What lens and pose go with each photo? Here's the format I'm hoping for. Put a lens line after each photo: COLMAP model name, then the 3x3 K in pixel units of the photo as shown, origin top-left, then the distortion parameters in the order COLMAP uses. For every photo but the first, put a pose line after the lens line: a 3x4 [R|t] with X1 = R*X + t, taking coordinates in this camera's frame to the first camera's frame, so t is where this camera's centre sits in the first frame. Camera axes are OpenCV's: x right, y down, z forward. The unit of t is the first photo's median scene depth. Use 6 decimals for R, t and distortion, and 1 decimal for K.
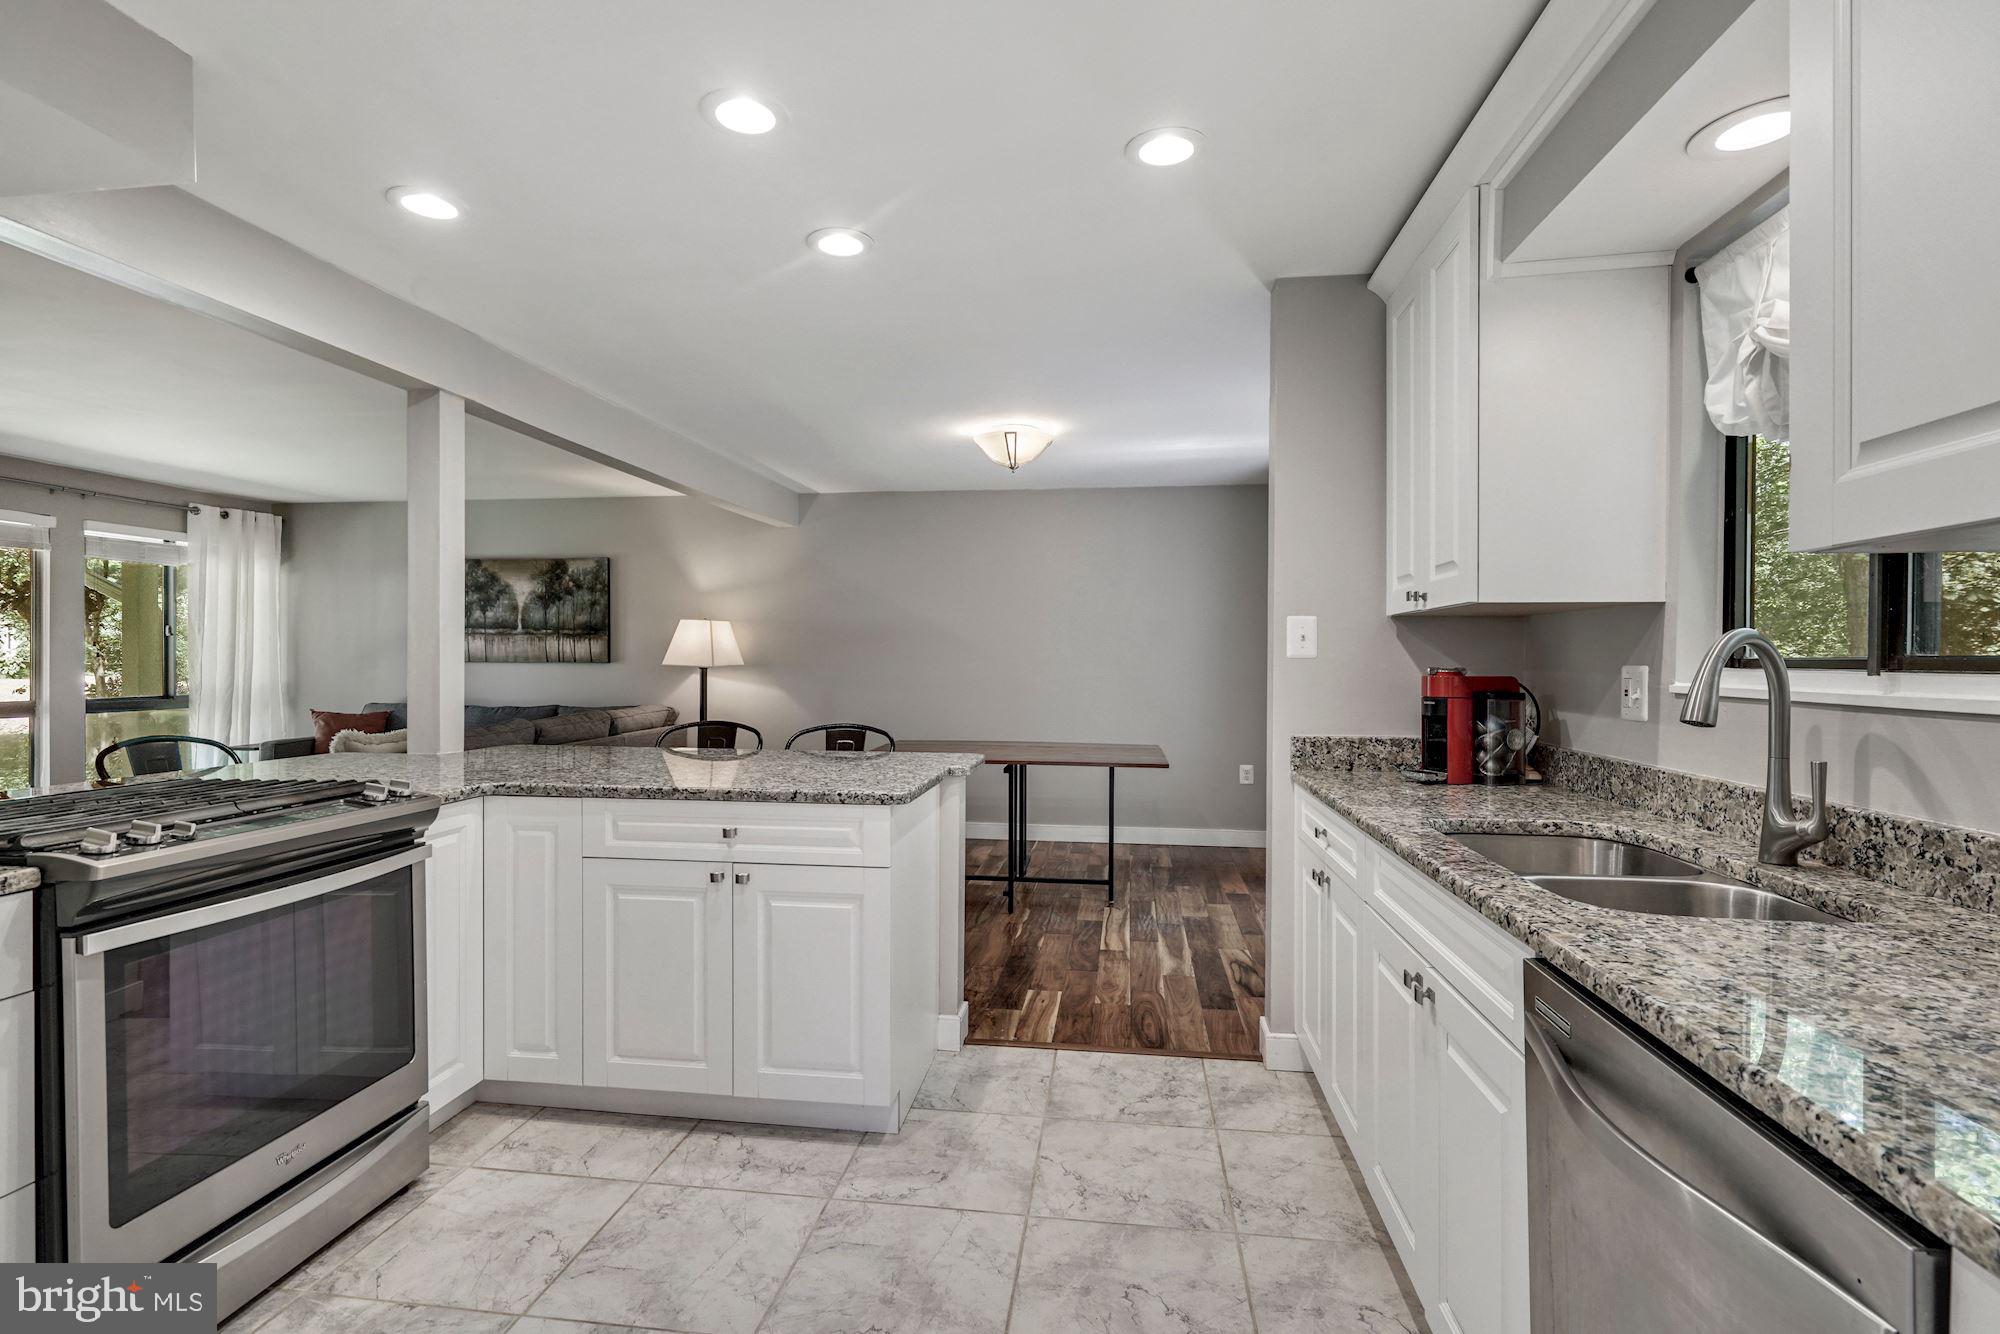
lens RADIAL K [[940.9, 0, 992.2], [0, 940.9, 665.2], [0, 0, 1]] dist [0.005502, 0.000749]
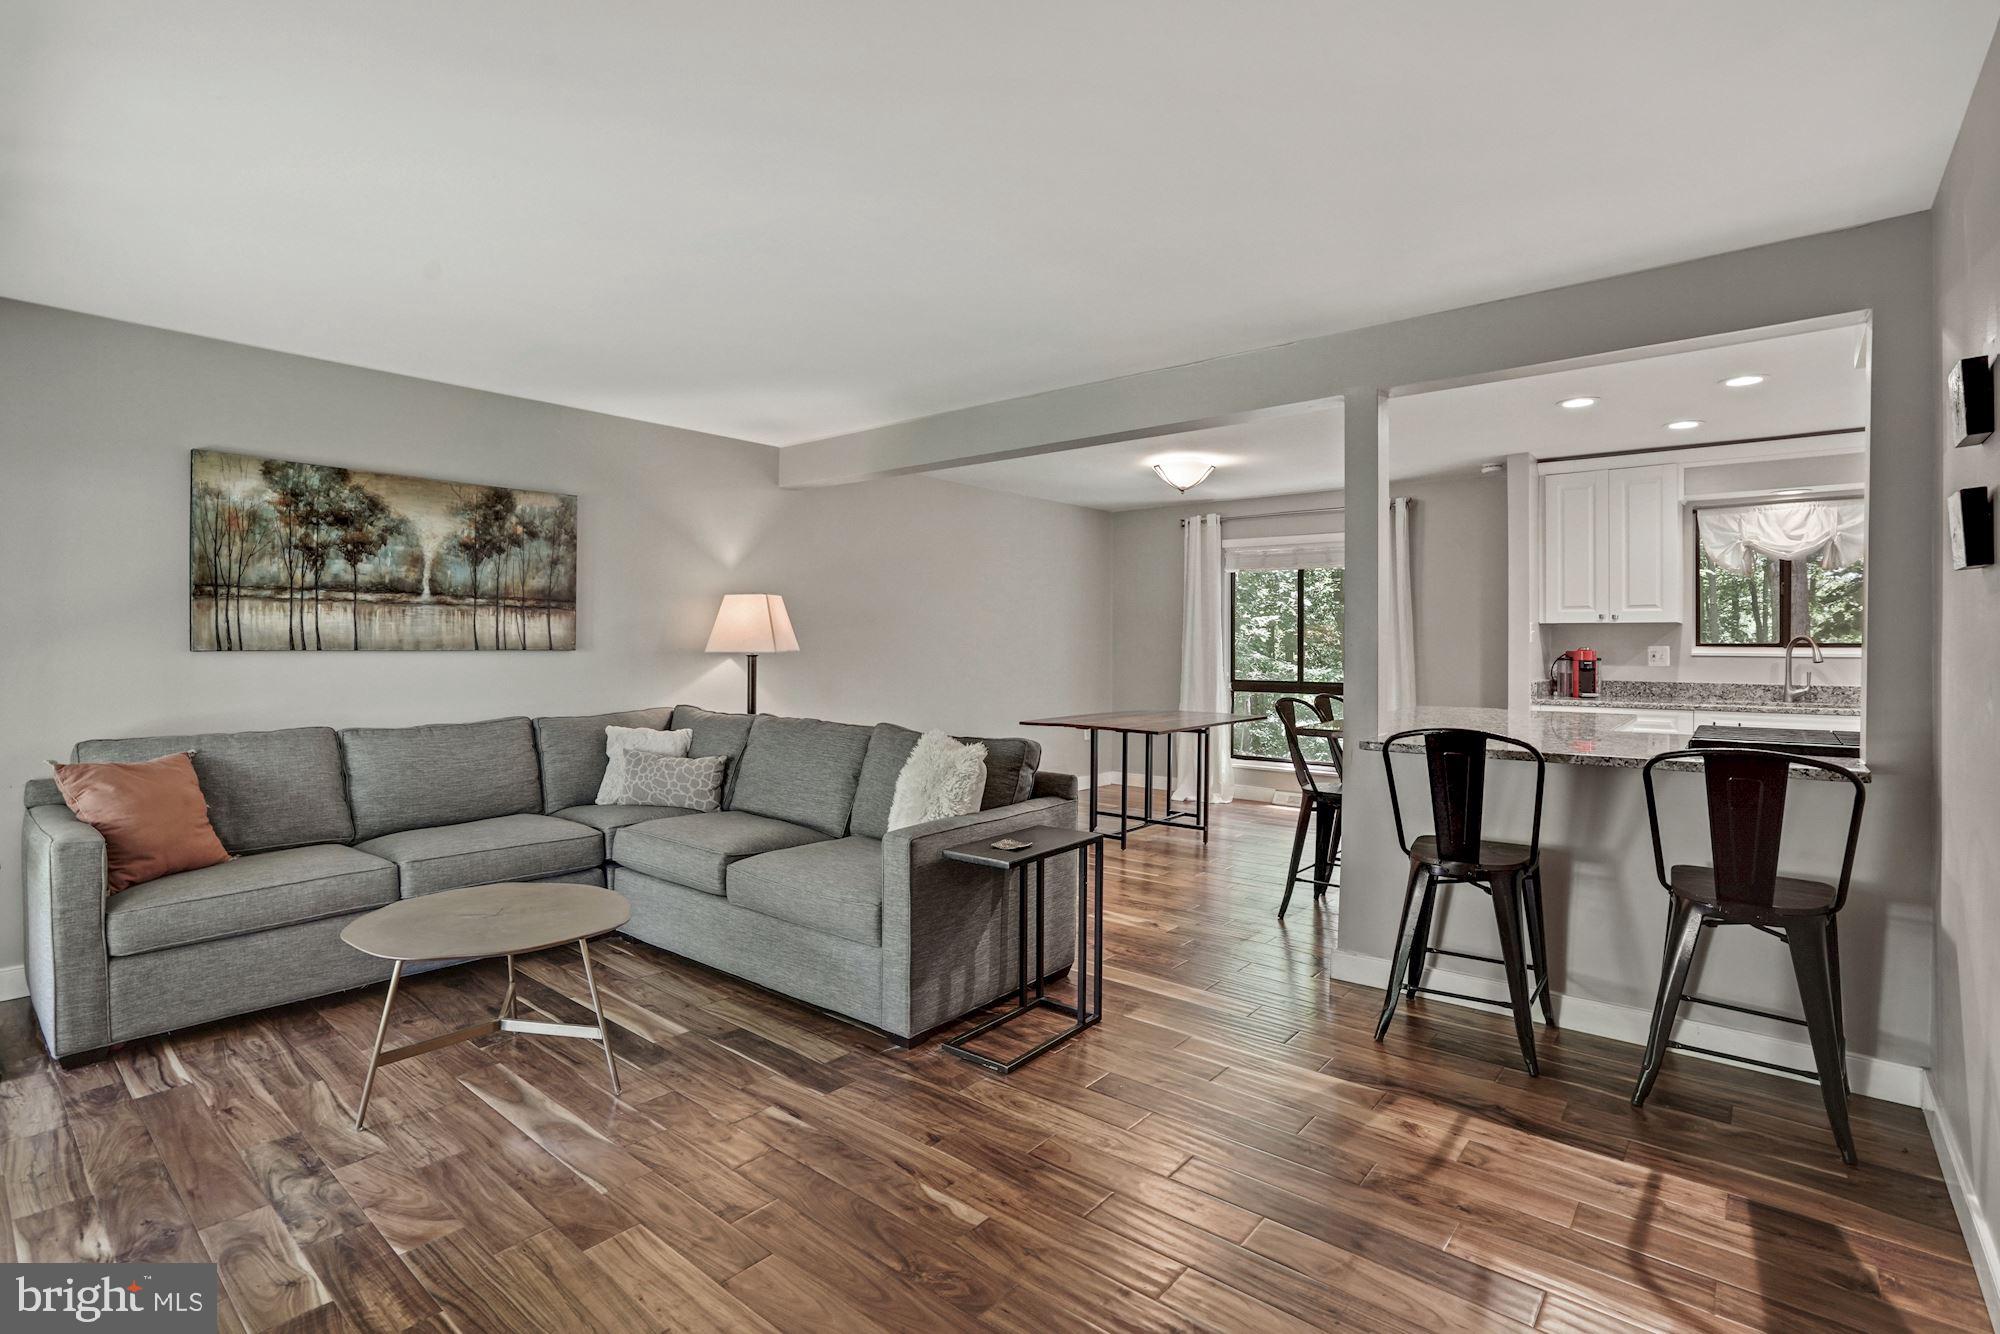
lens RADIAL K [[948.2, 0, 978.4], [0, 948.2, 644.7], [0, 0, 1]] dist [-0.060915, 0.024999]
pose [[0.535002, -0.005158, 0.844835, -1.299566], [0.005317, 0.999982, 0.002739, -0.010694], [-0.844834, 0.003027, 0.535020, 0.612978]]
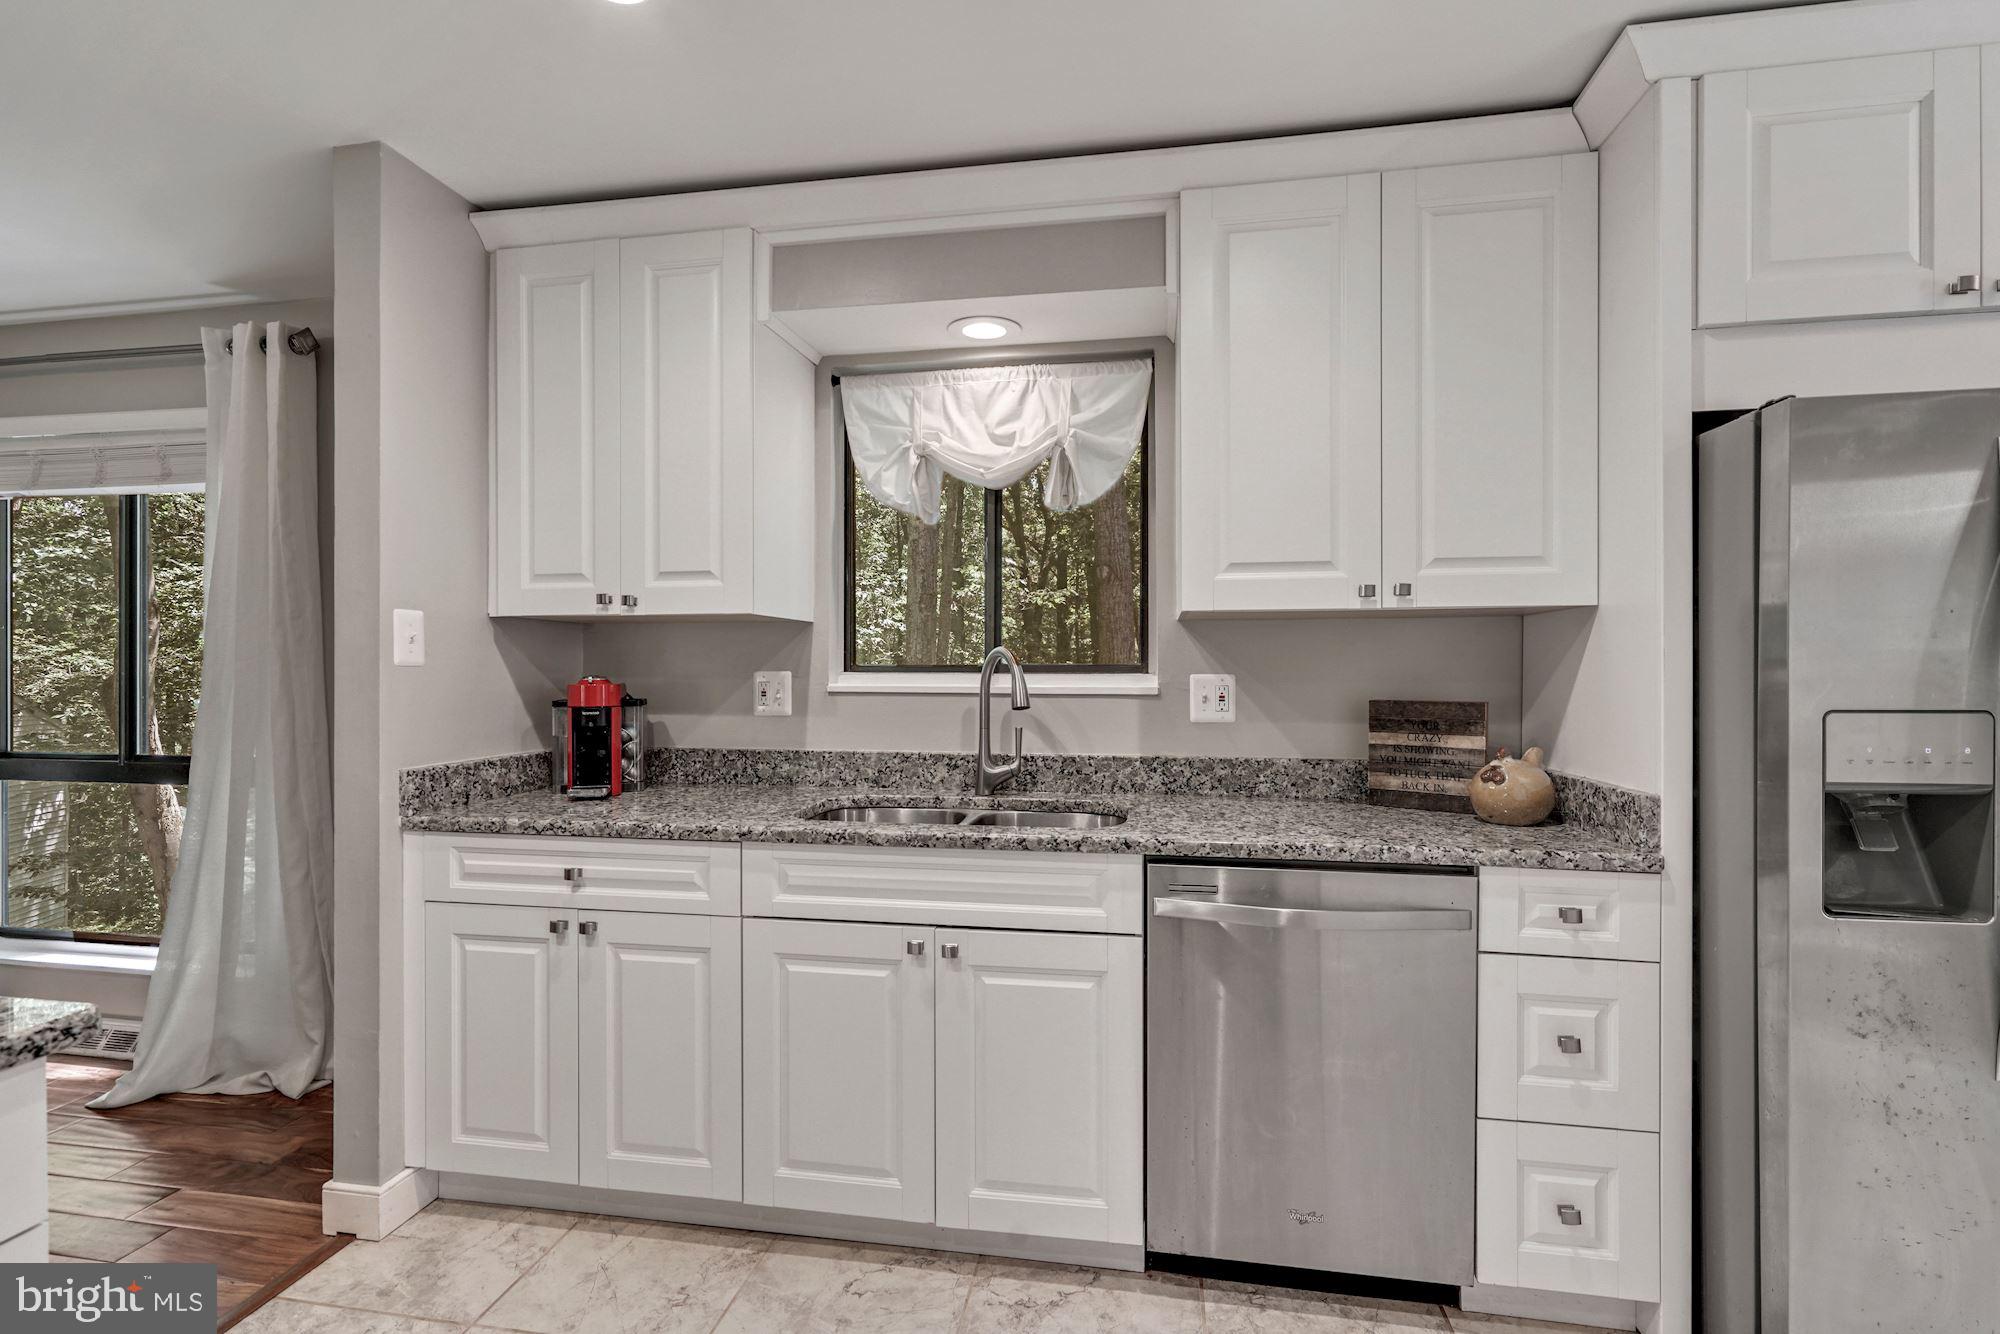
lens RADIAL K [[917.2, 0, 1000.0], [0, 917.2, 667.0], [0, 0, 1]] dist [0.000002, 0.000100]
pose [[0.033963, -0.003333, 0.999418, -0.254381], [0.006638, 0.999973, 0.003110, -0.003675], [-0.999401, 0.006528, 0.033984, 0.329075]]
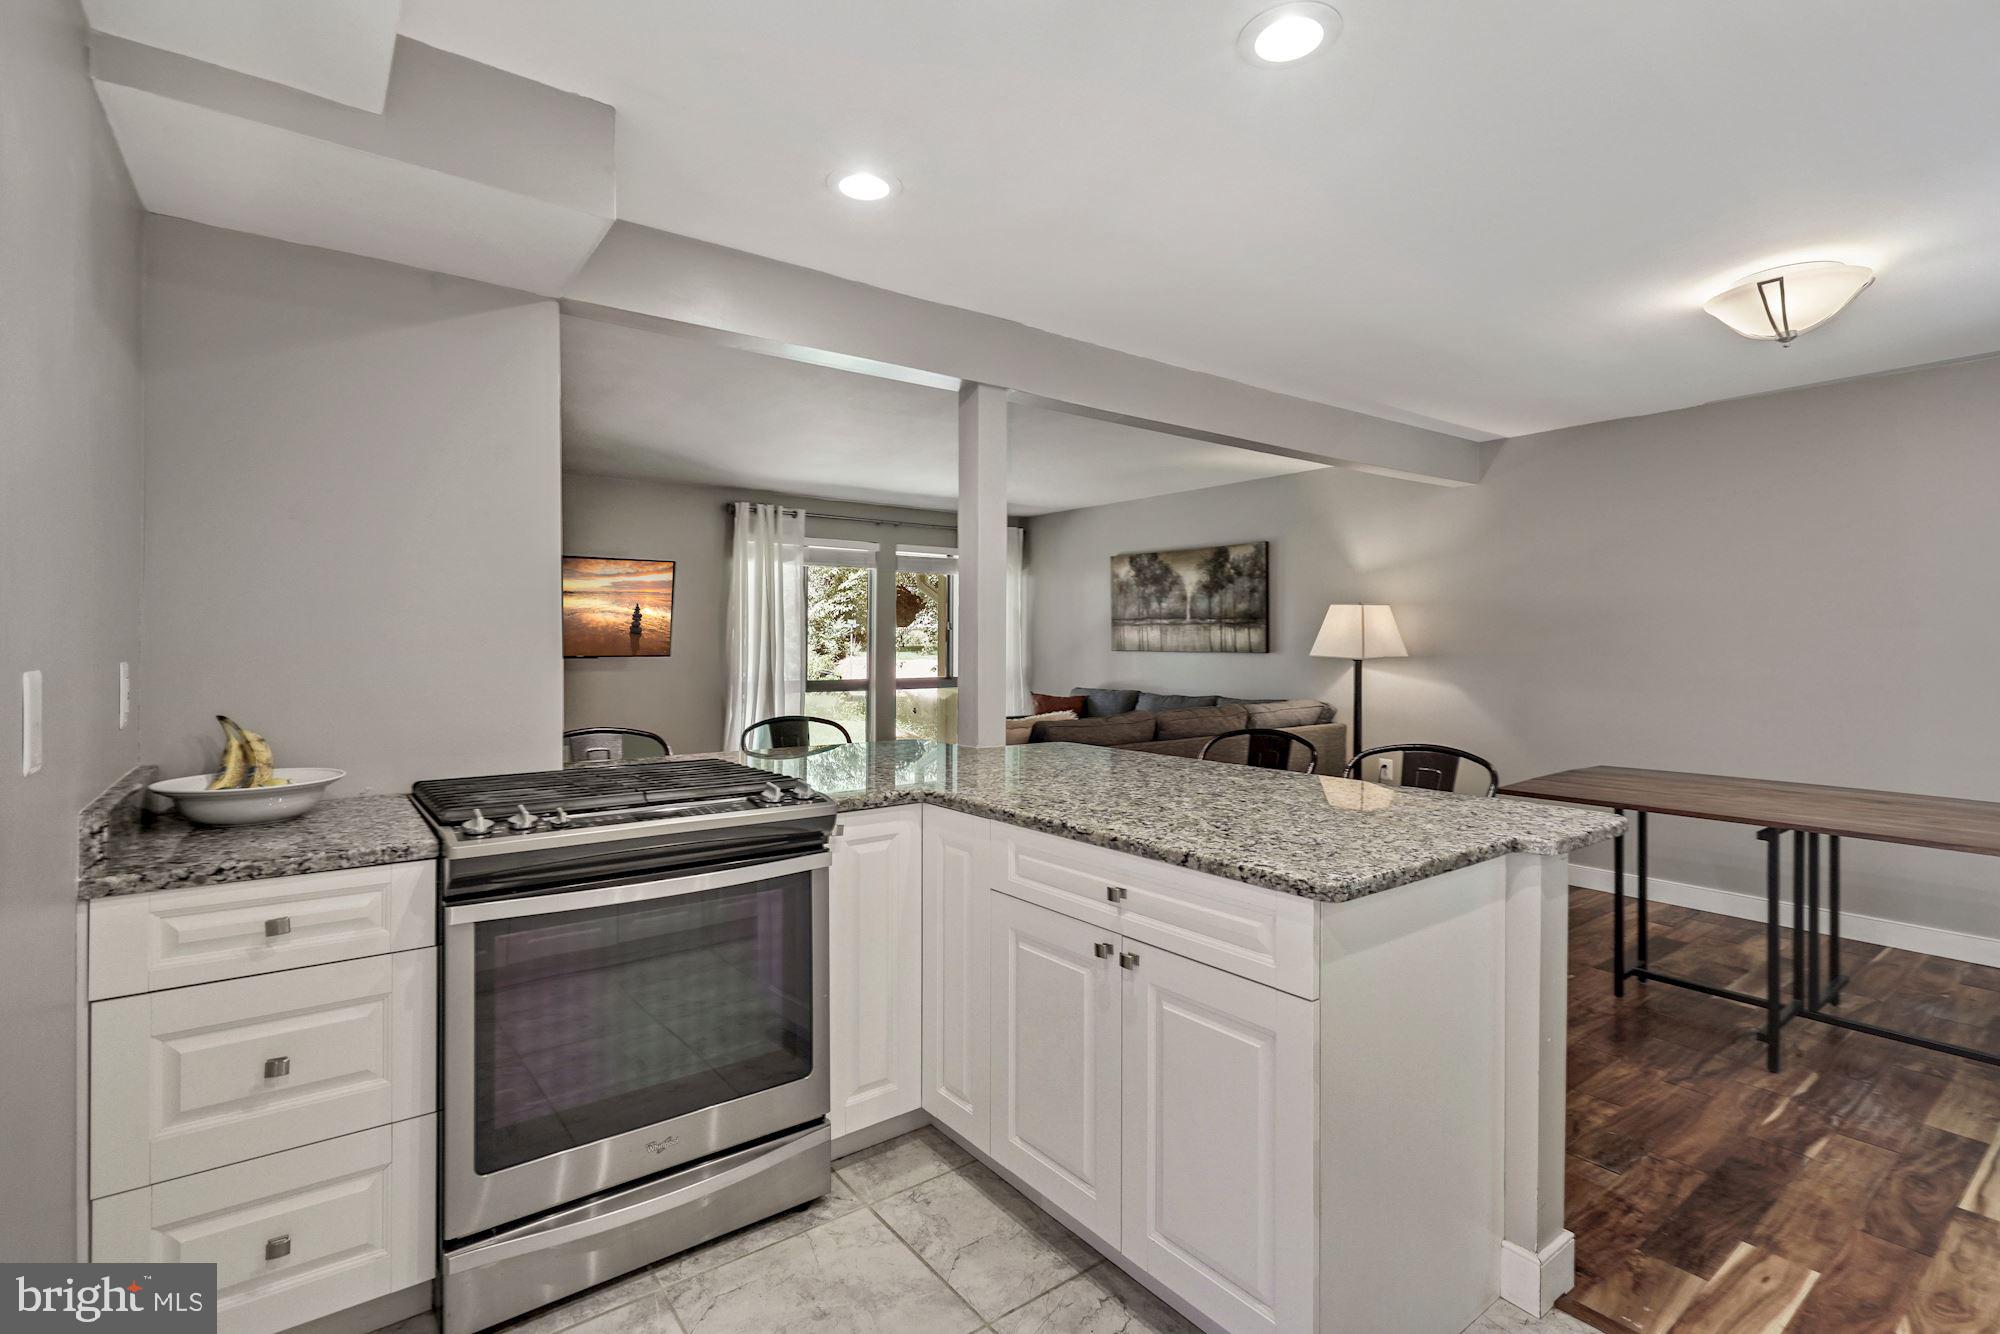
lens RADIAL K [[933.4, 0, 994.7], [0, 933.4, 644.5], [0, 0, 1]] dist [-0.000349, 0.000033]
pose [[0.708205, -0.000953, -0.706007, 0.093937], [-0.004295, 0.999975, -0.005658, -0.007014], [0.705994, 0.007040, 0.708183, 0.229325]]
